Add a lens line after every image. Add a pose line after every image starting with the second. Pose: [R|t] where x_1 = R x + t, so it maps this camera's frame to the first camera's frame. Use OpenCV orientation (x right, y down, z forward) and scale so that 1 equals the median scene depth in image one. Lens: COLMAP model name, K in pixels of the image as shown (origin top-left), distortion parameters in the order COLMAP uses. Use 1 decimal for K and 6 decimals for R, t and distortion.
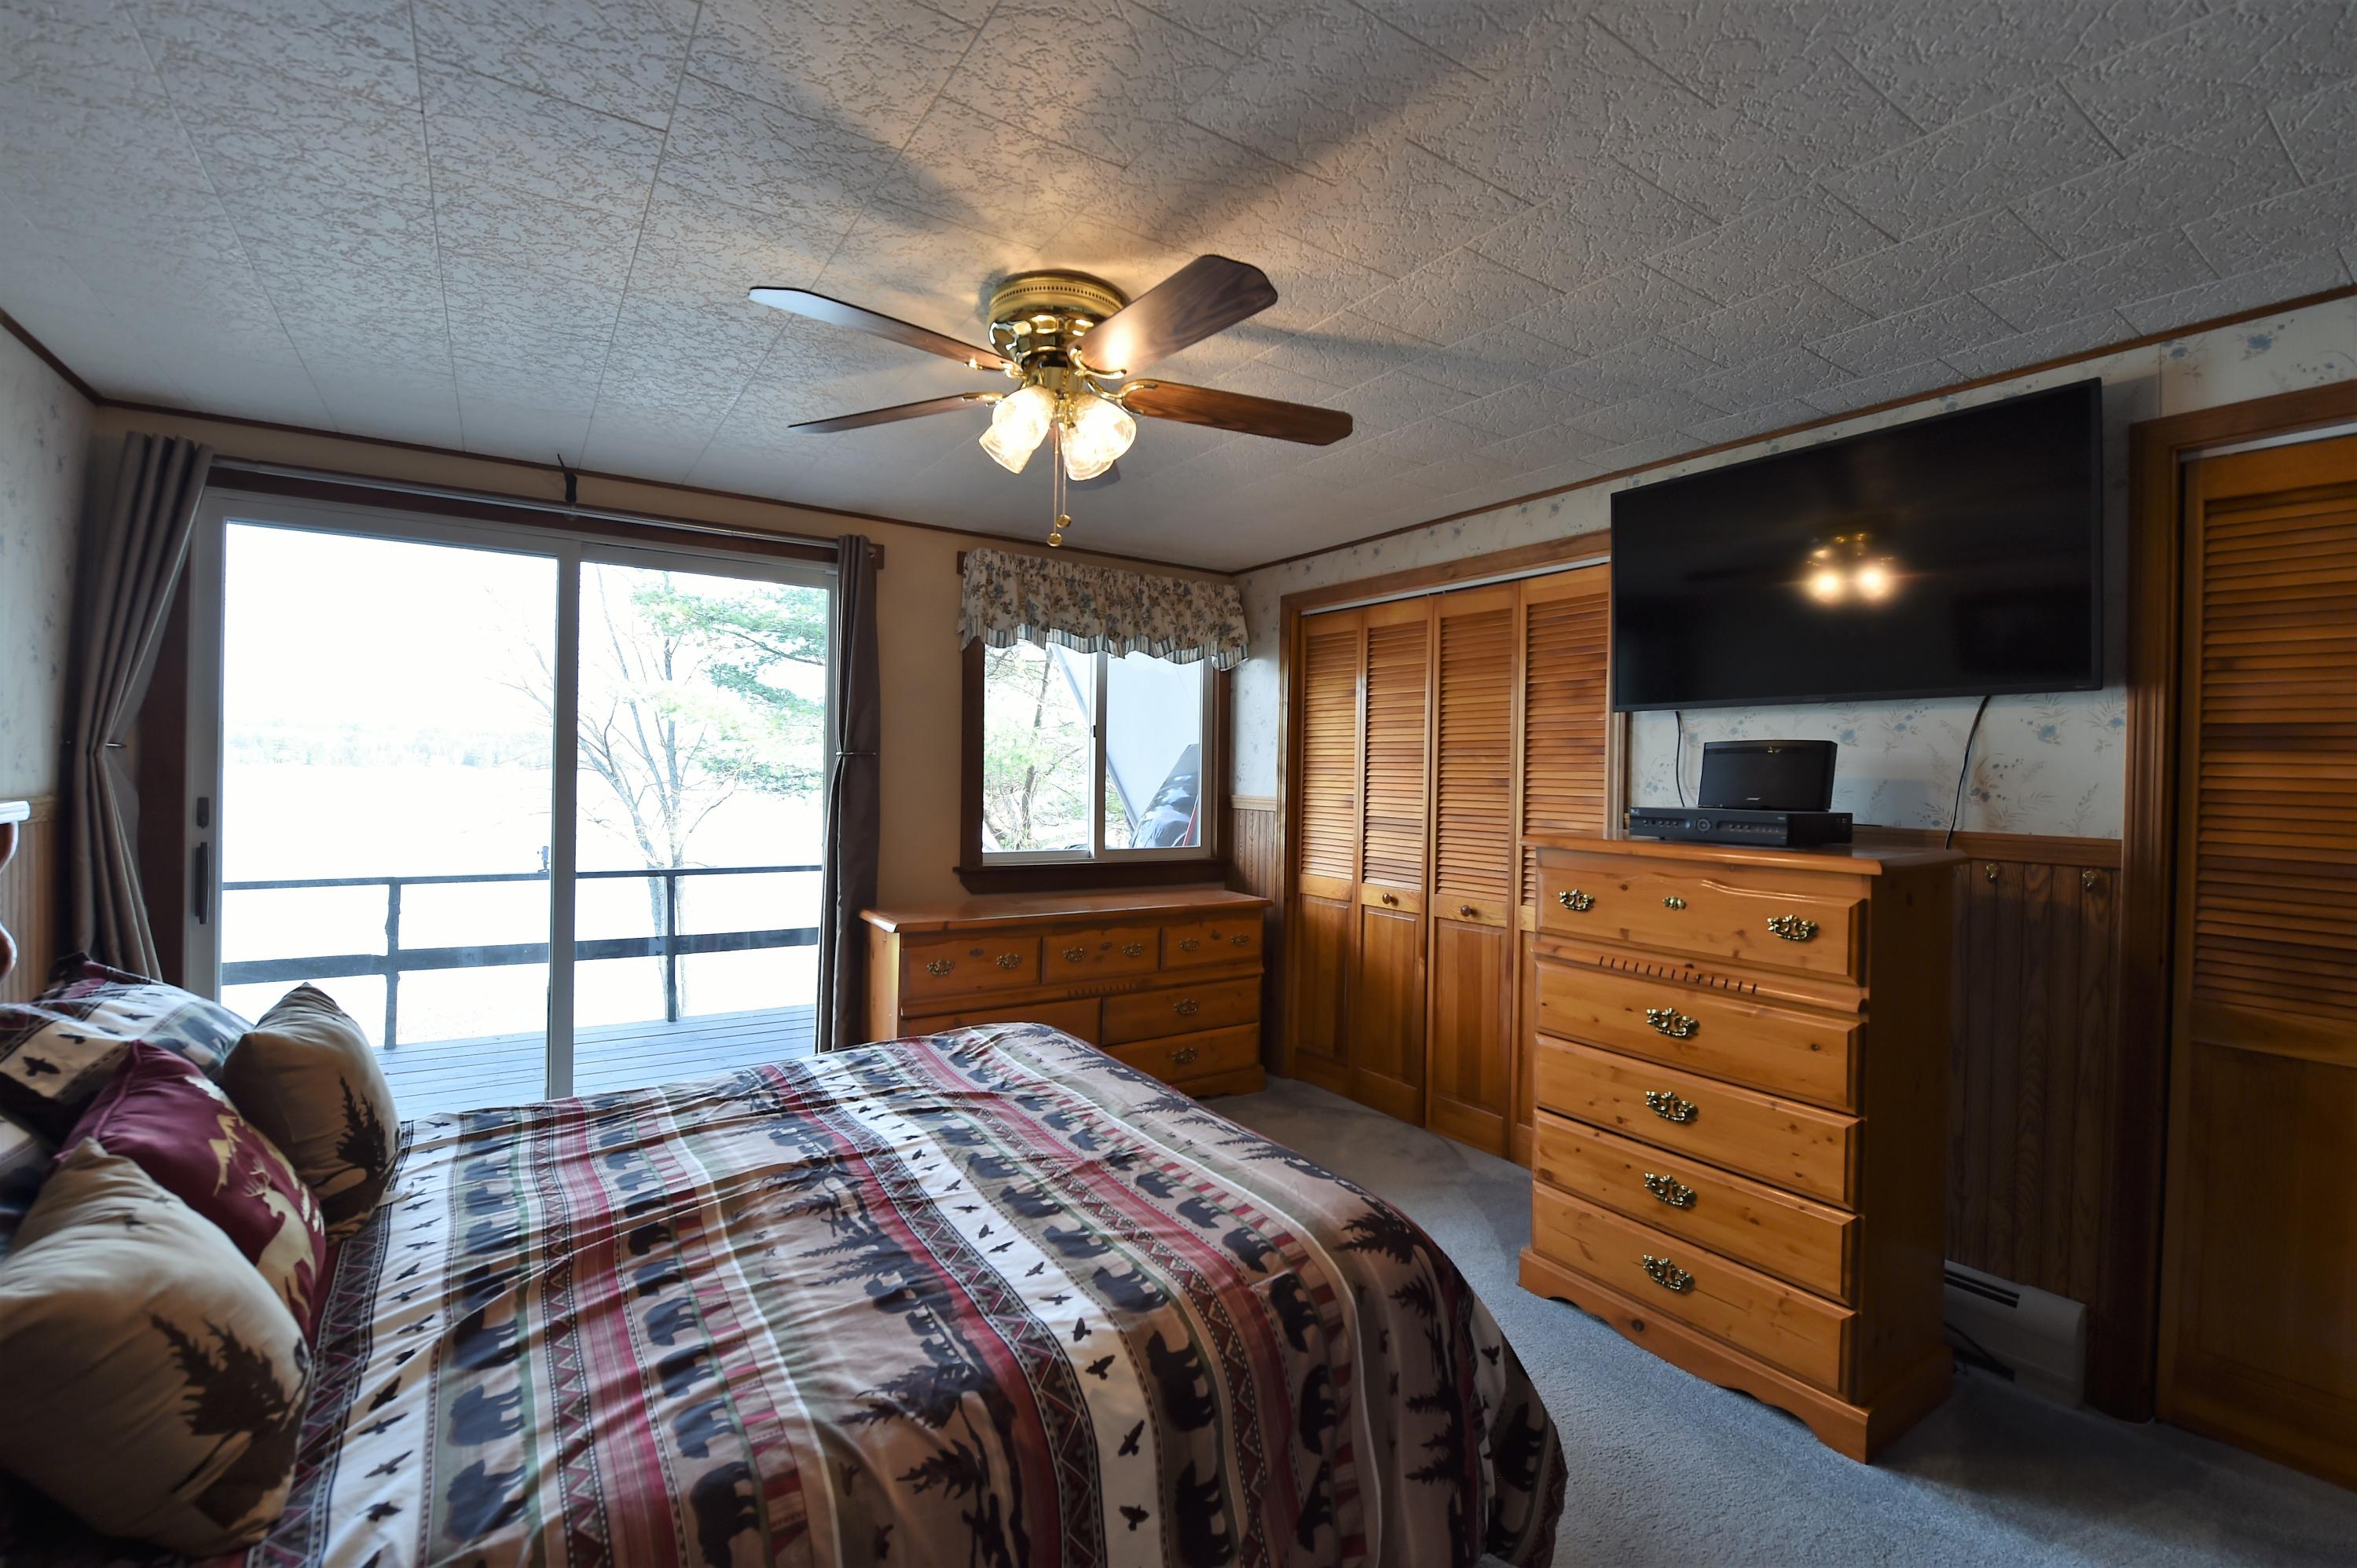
lens RADIAL K [[1020.8, 0, 1178.5], [0, 1020.8, 784.0], [0, 0, 1]] dist [-0.016593, 0.000159]
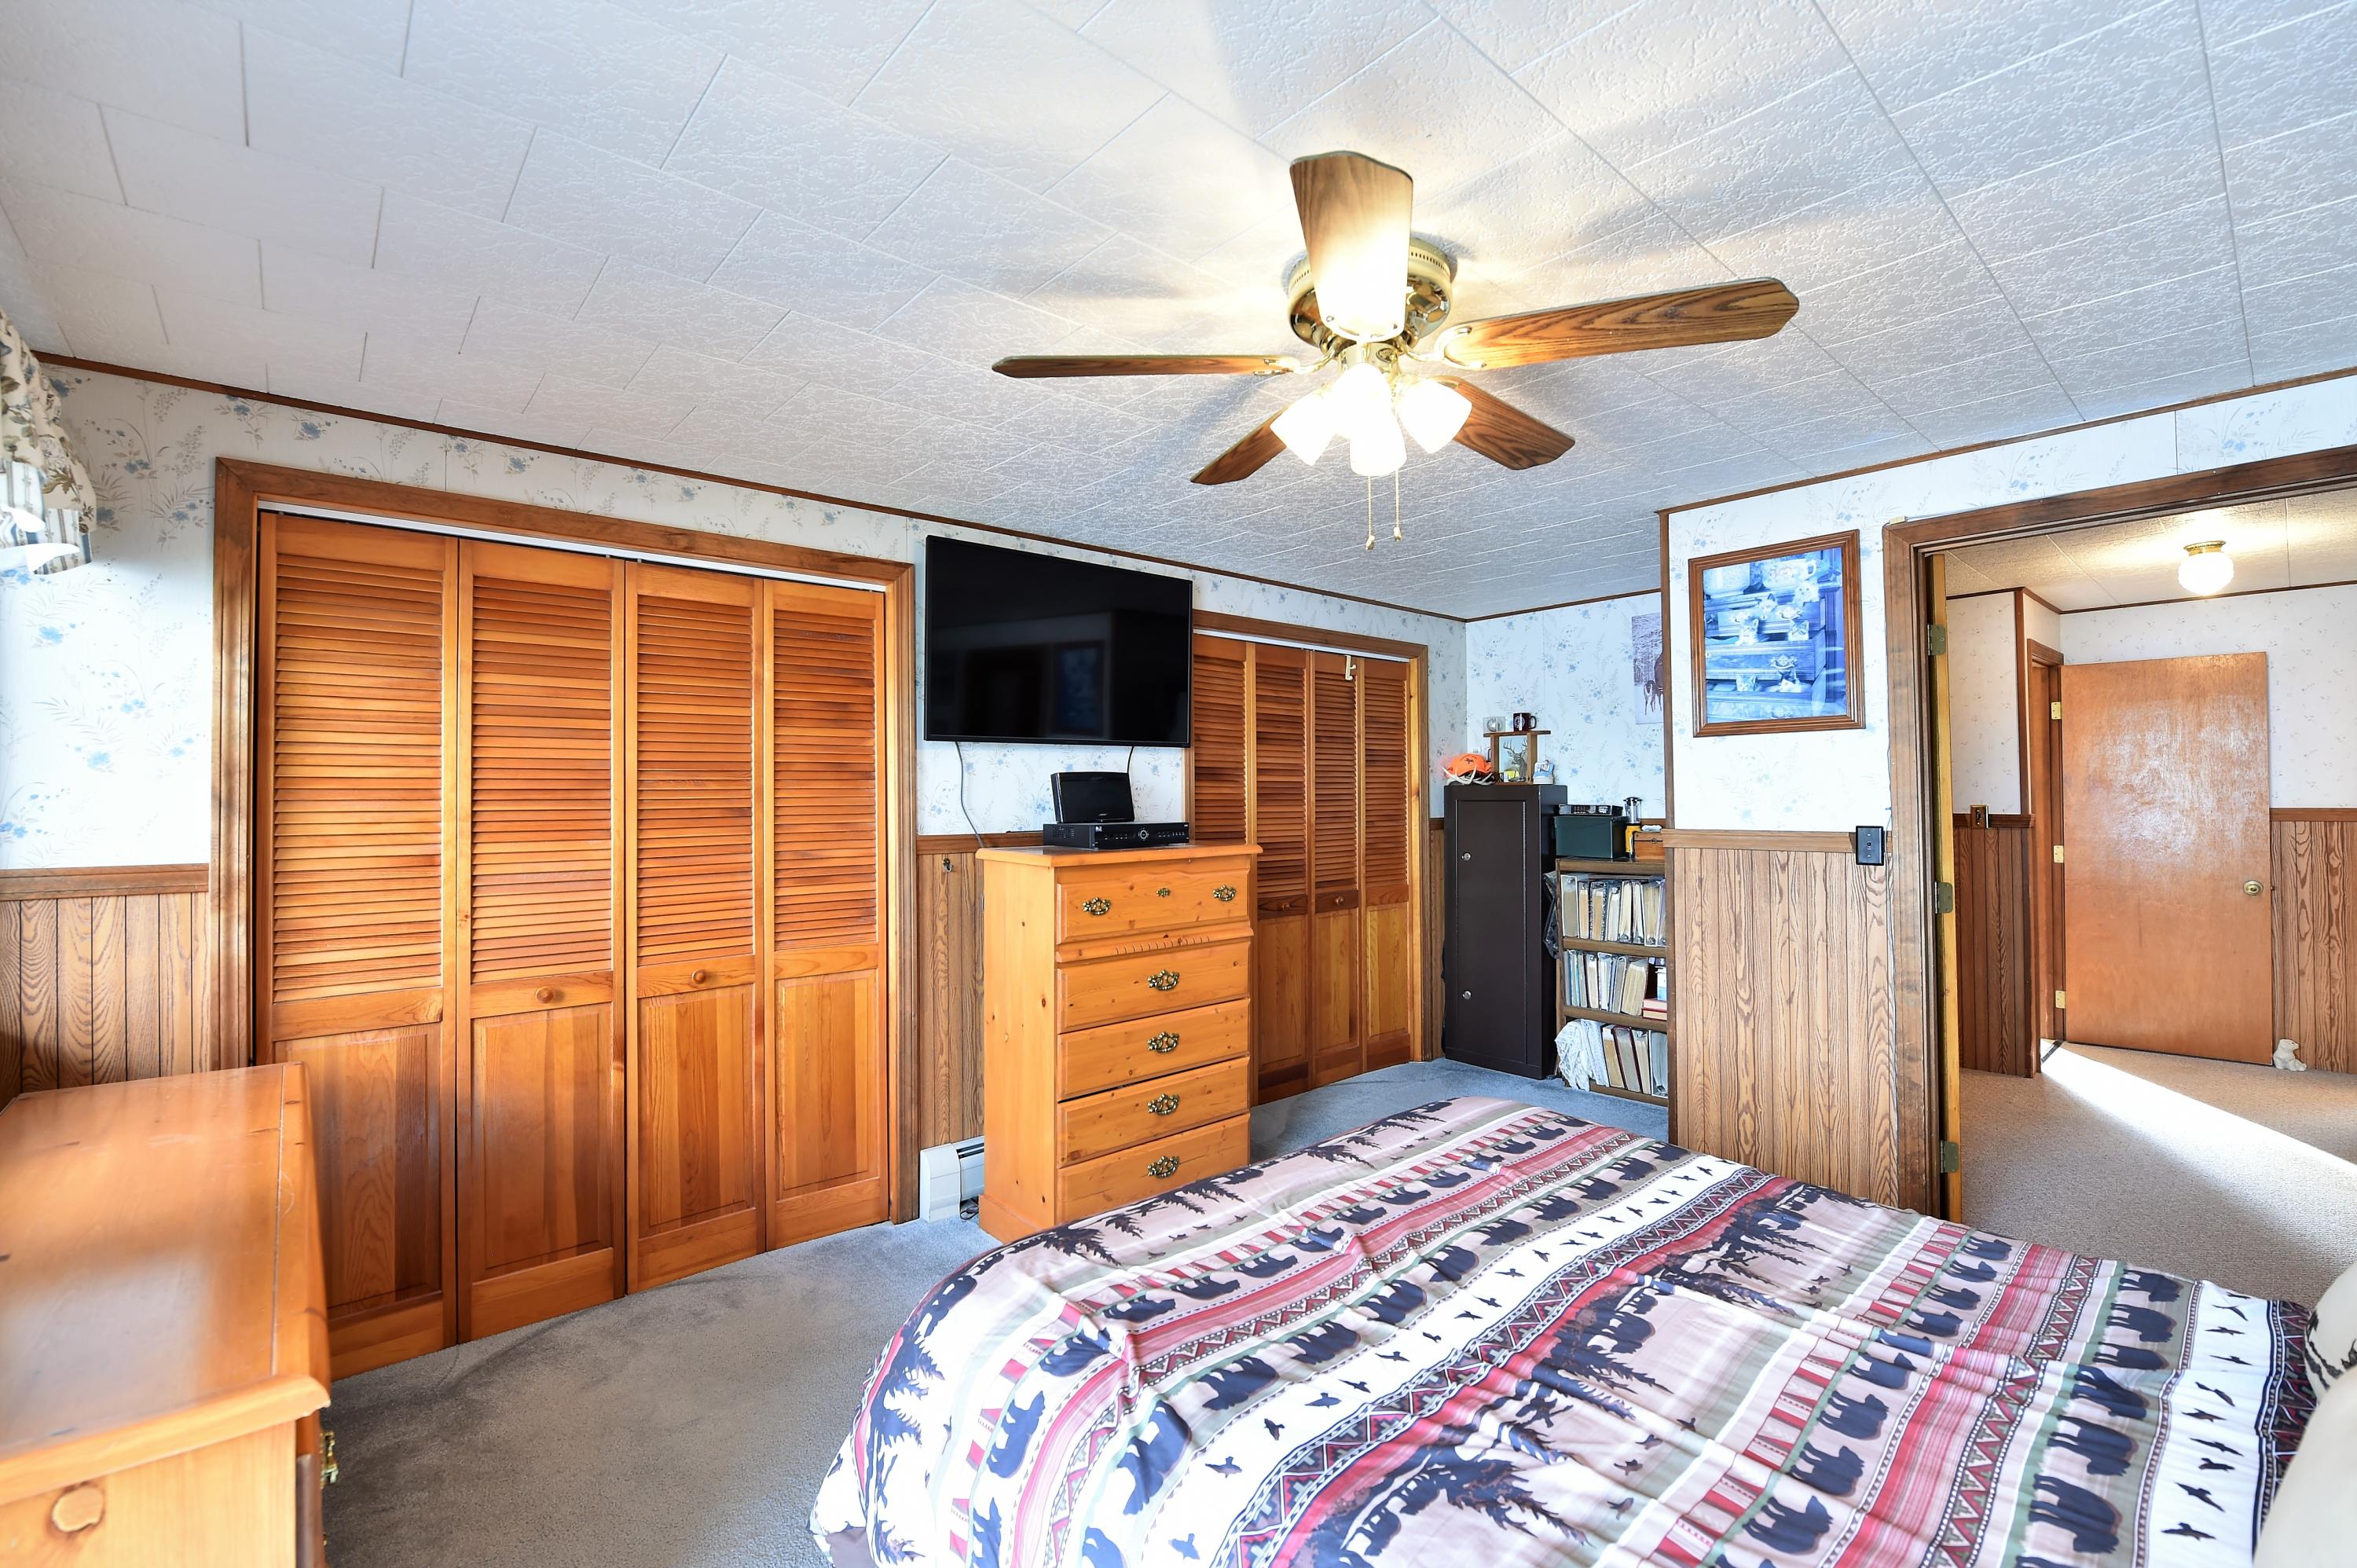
lens RADIAL K [[1020.8, 0, 1178.5], [0, 1020.8, 784.0], [0, 0, 1]] dist [-0.016593, 0.000159]
pose [[-0.143276, -0.009214, 0.989640, -0.990834], [0.015150, 0.999819, 0.011502, -0.050625], [-0.989567, 0.016641, -0.143110, 1.336859]]
